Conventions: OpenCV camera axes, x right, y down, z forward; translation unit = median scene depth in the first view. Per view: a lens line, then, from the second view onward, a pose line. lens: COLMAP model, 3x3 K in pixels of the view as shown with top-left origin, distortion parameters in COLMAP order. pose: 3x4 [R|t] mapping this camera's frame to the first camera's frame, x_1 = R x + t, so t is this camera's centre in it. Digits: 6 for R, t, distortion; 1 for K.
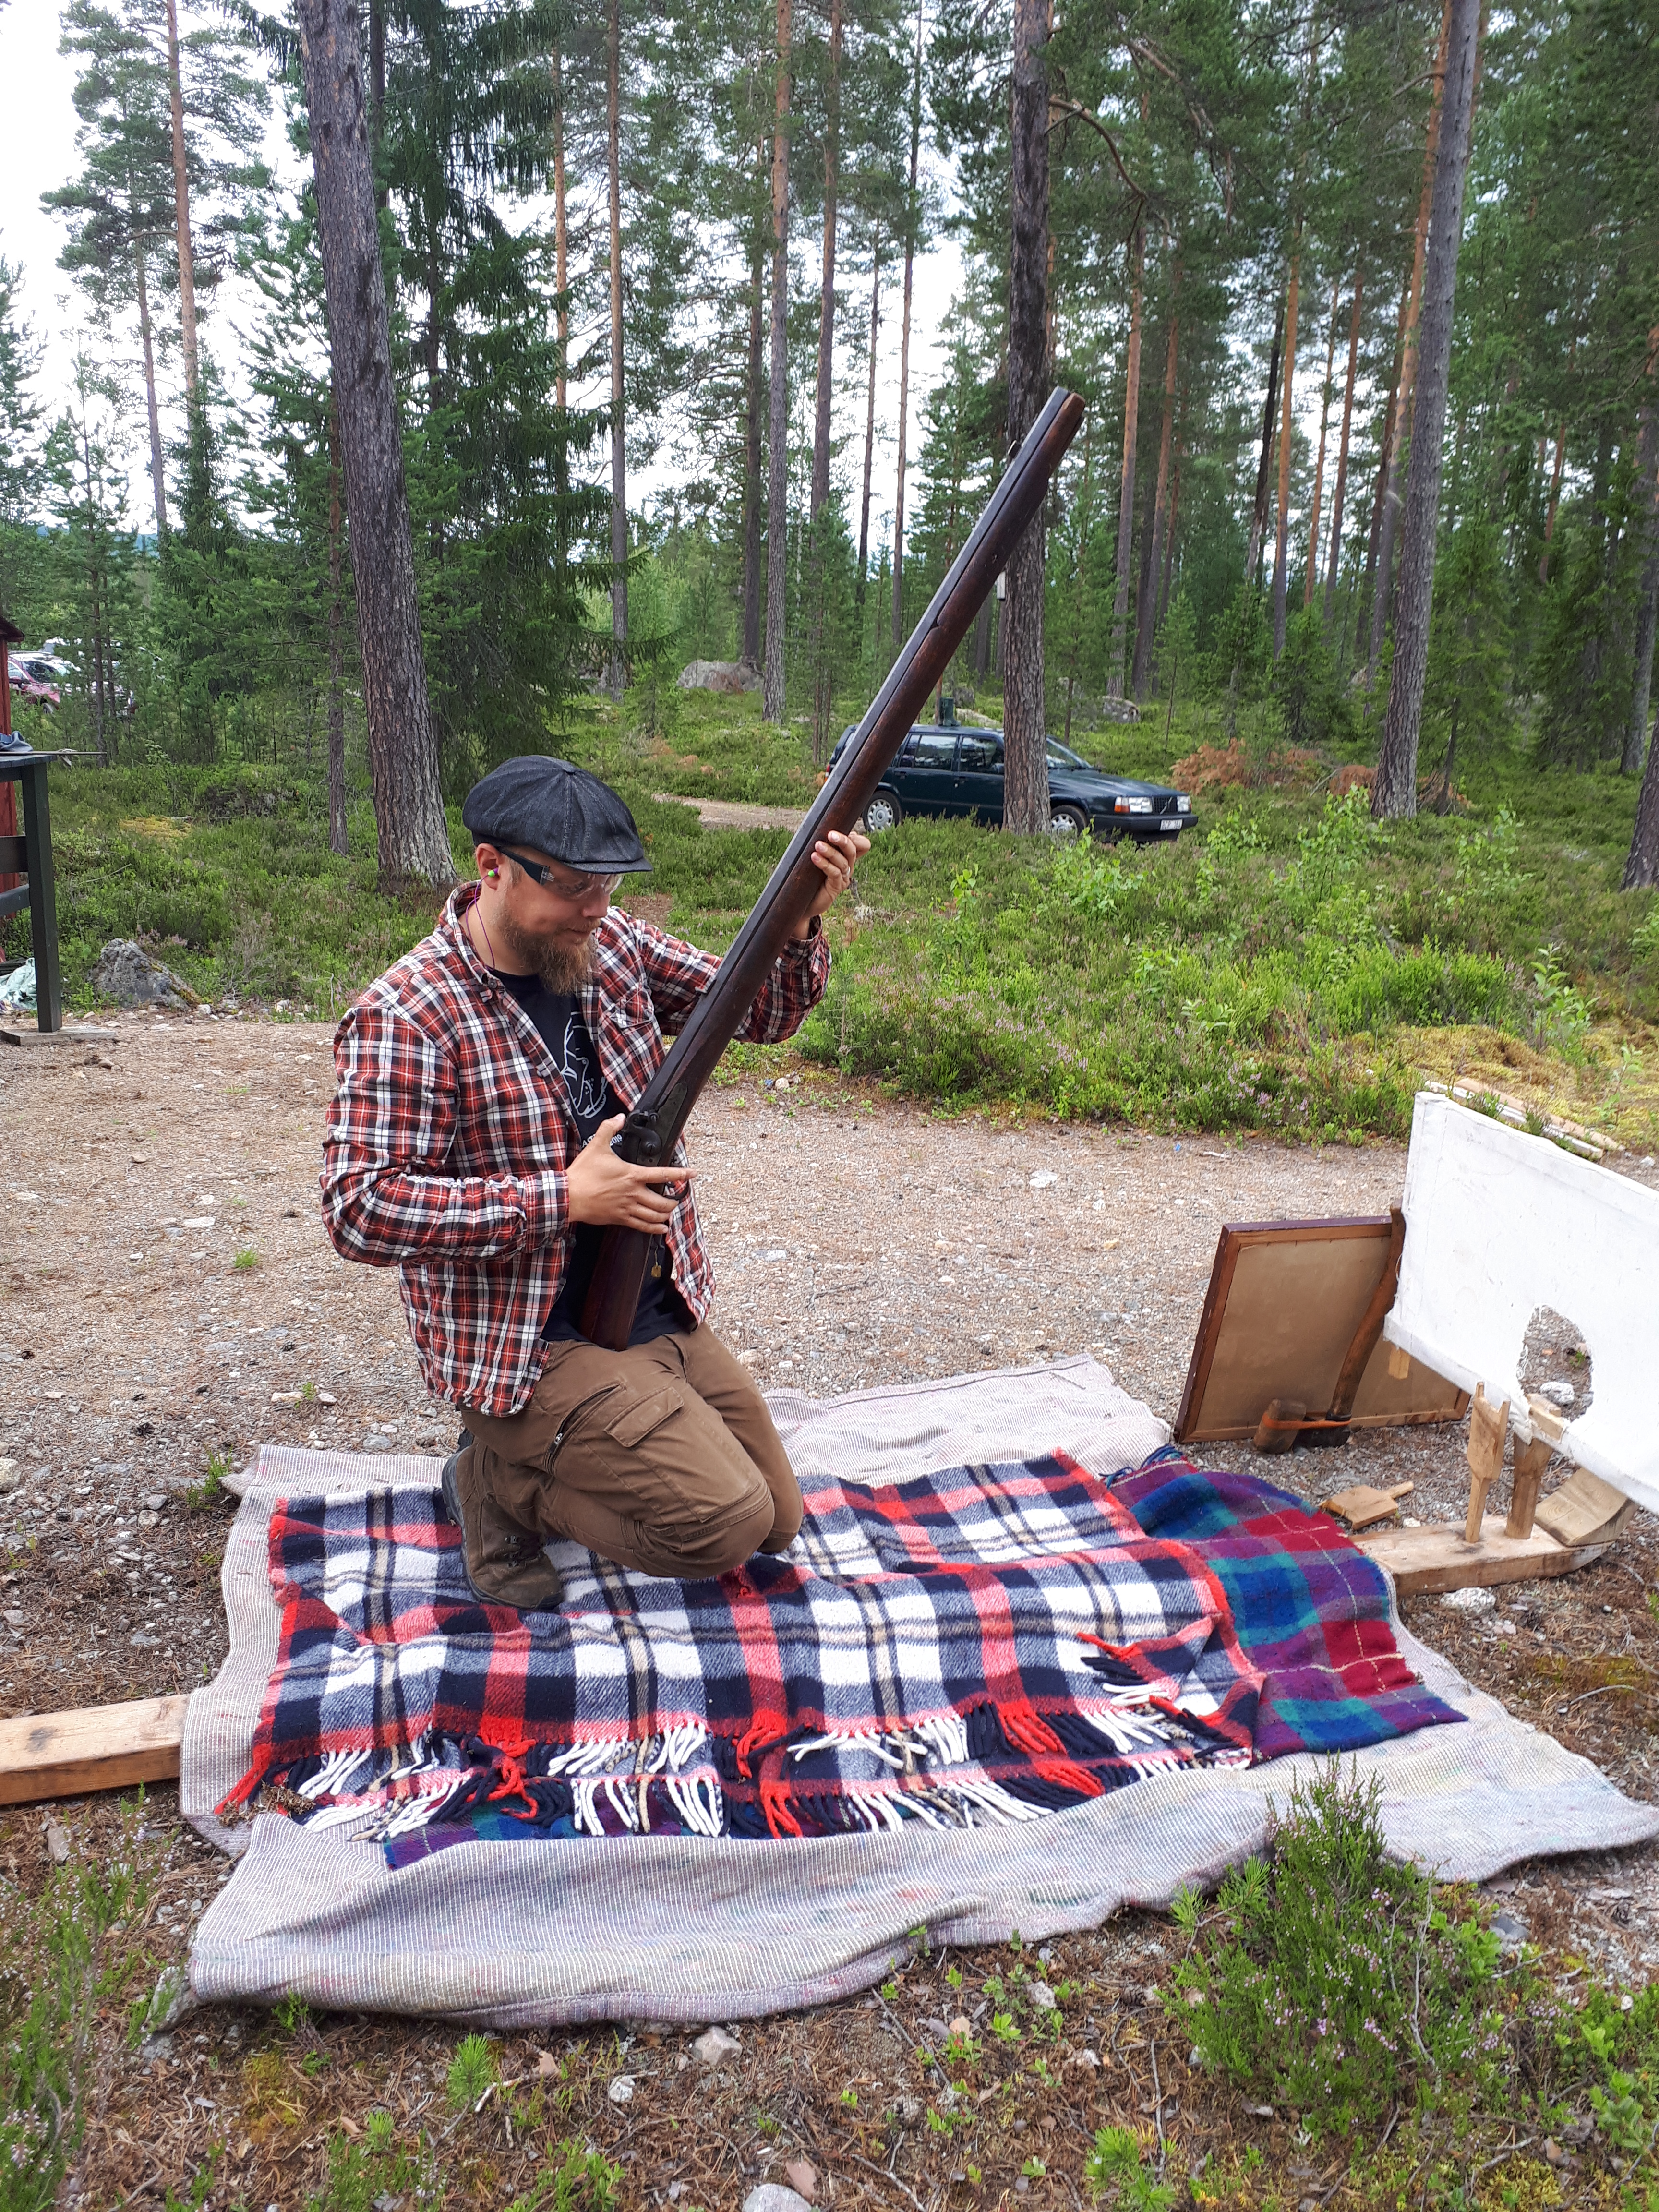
lens RADIAL K [[1791.5, 0, 796.8], [0, 1791.5, 1105.7], [0, 0, 1]] dist [-0.005681, 0.041283]
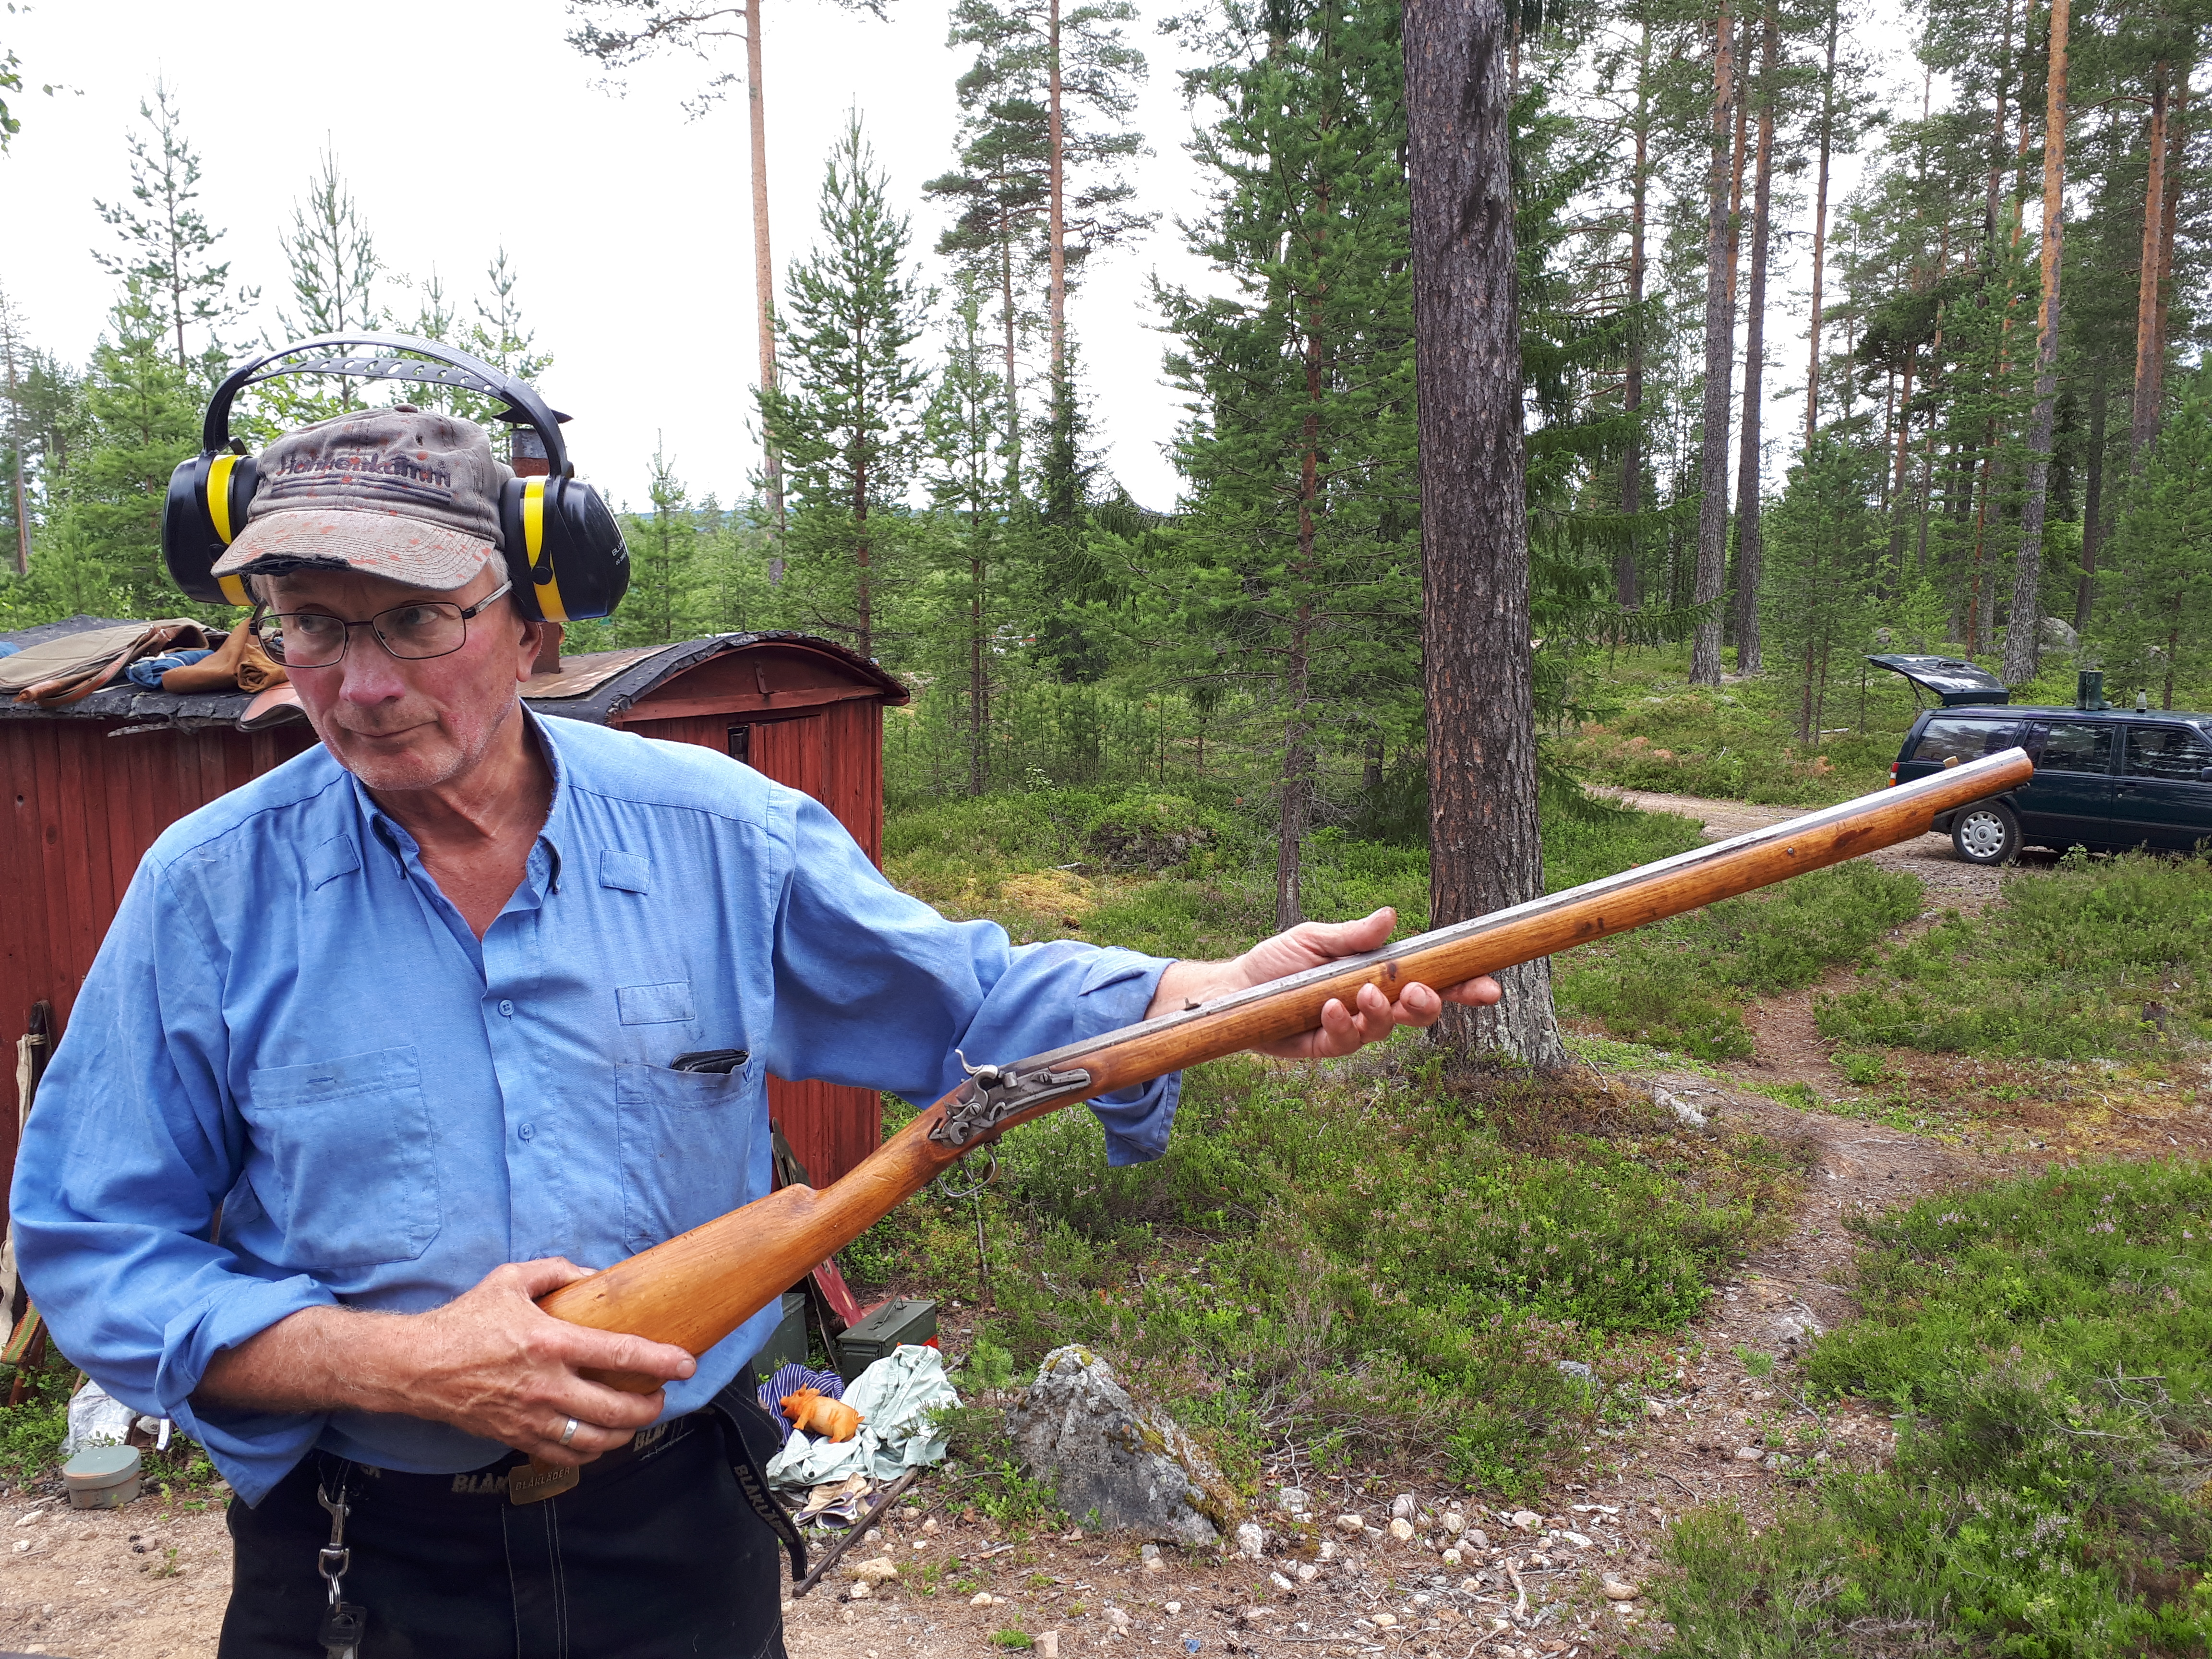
lens RADIAL K [[1751.6, 0, 1106.0], [0, 1751.6, 829.5], [0, 0, 1]] dist [0.109098, -0.178882]
pose [[0.963044, -0.002626, -0.269332, -0.057840], [-0.028947, 0.993152, -0.113189, -0.041982], [0.267785, 0.116802, 0.956373, 0.128014]]
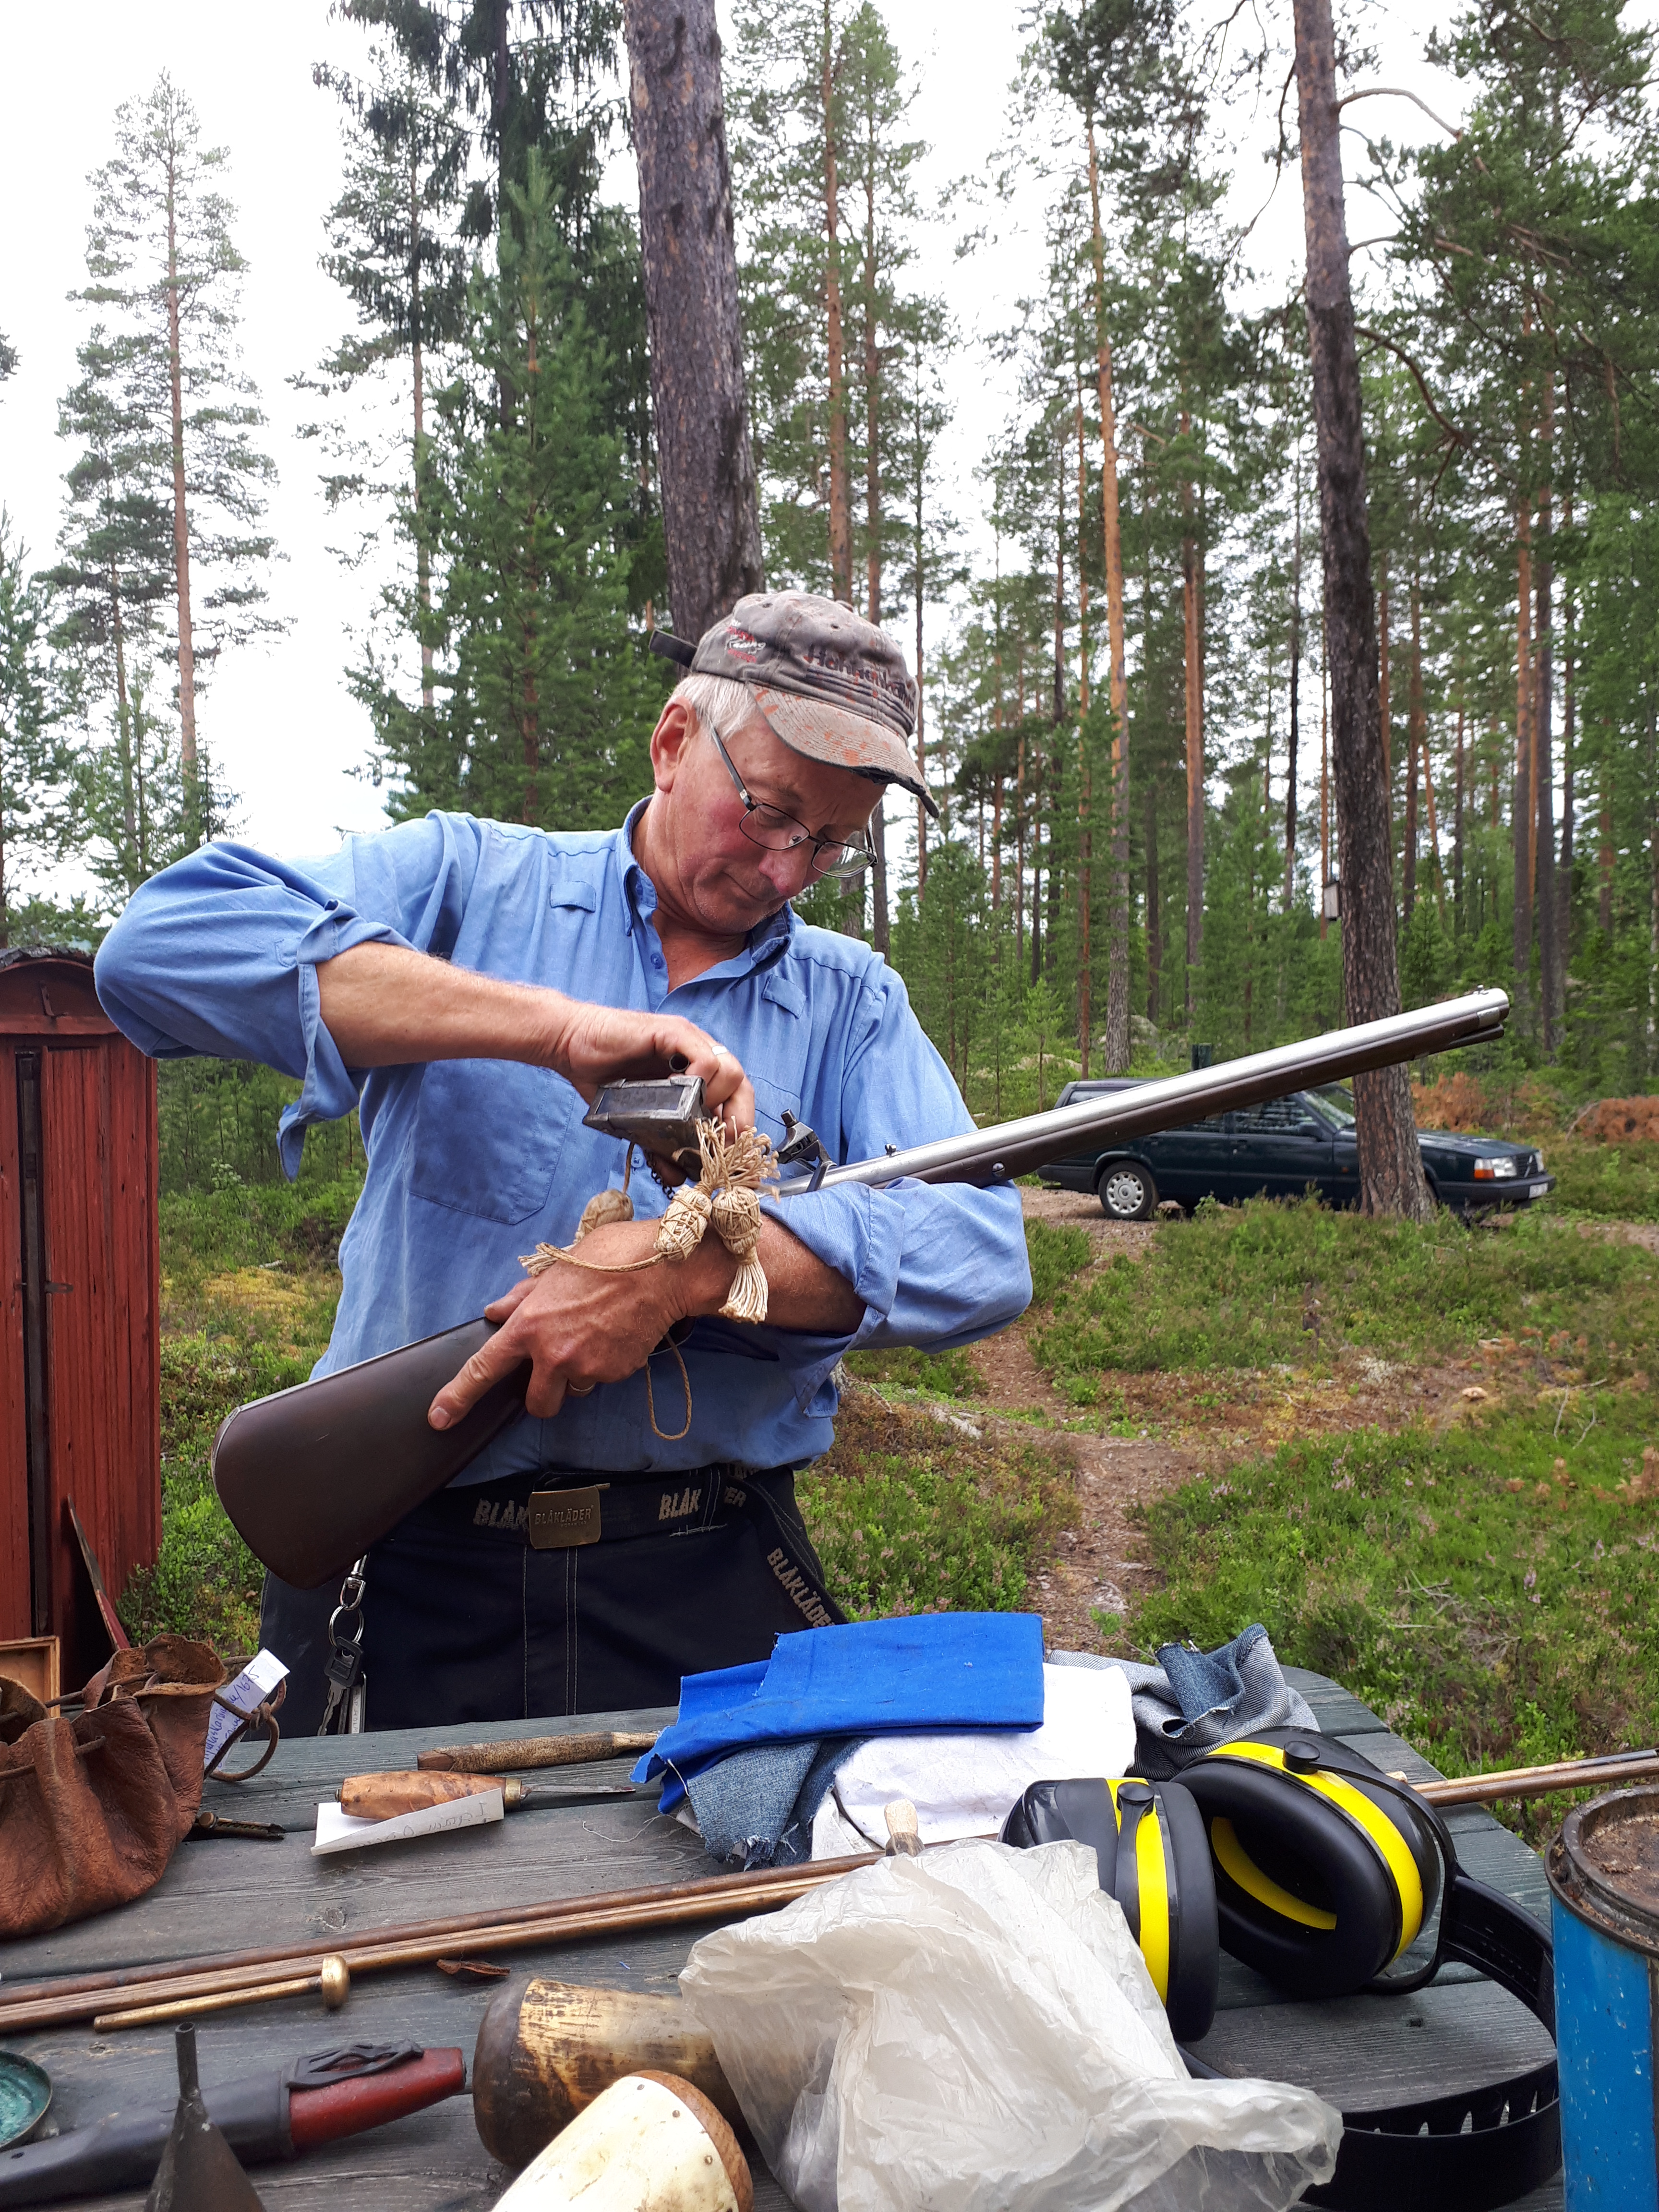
lens RADIAL K [[1791.5, 0, 796.8], [0, 1791.5, 1105.7], [0, 0, 1]] dist [-0.005681, 0.041283]
pose [[0.997867, -0.054166, 0.036437, -0.072173], [0.060122, 0.980009, -0.189654, -0.034250], [-0.025435, 0.191440, 0.981175, 0.127500]]
